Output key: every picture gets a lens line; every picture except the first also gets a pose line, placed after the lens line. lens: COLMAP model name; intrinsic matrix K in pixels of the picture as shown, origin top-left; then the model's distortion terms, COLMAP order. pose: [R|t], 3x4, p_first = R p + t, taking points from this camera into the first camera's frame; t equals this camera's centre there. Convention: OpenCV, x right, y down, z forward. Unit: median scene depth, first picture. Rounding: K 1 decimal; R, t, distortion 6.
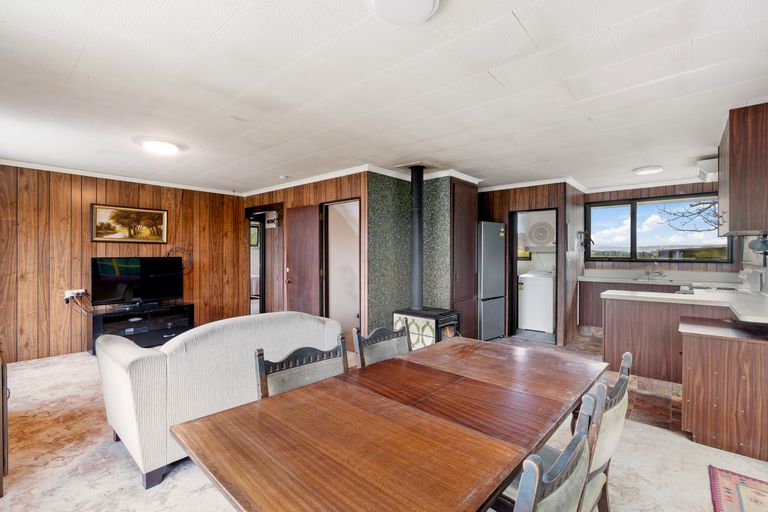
lens RADIAL K [[346.4, 0, 384.4], [0, 346.4, 254.9], [0, 0, 1]] dist [-0.001455, -0.000212]
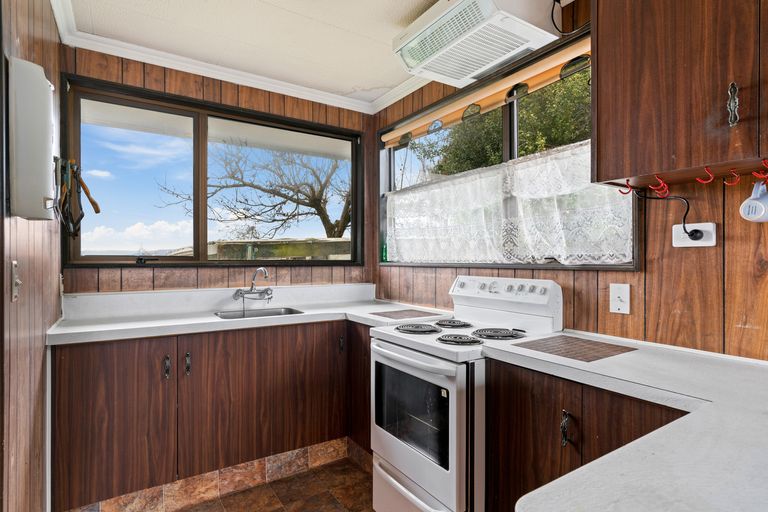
lens RADIAL K [[424.1, 0, 384.0], [0, 424.1, 251.2], [0, 0, 1]] dist [0.028213, 0.000810]
pose [[0.225592, 0.013701, 0.974126, 0.132282], [0.001594, 0.999895, -0.014432, 0.004104], [-0.974221, 0.004808, 0.225546, 0.303587]]
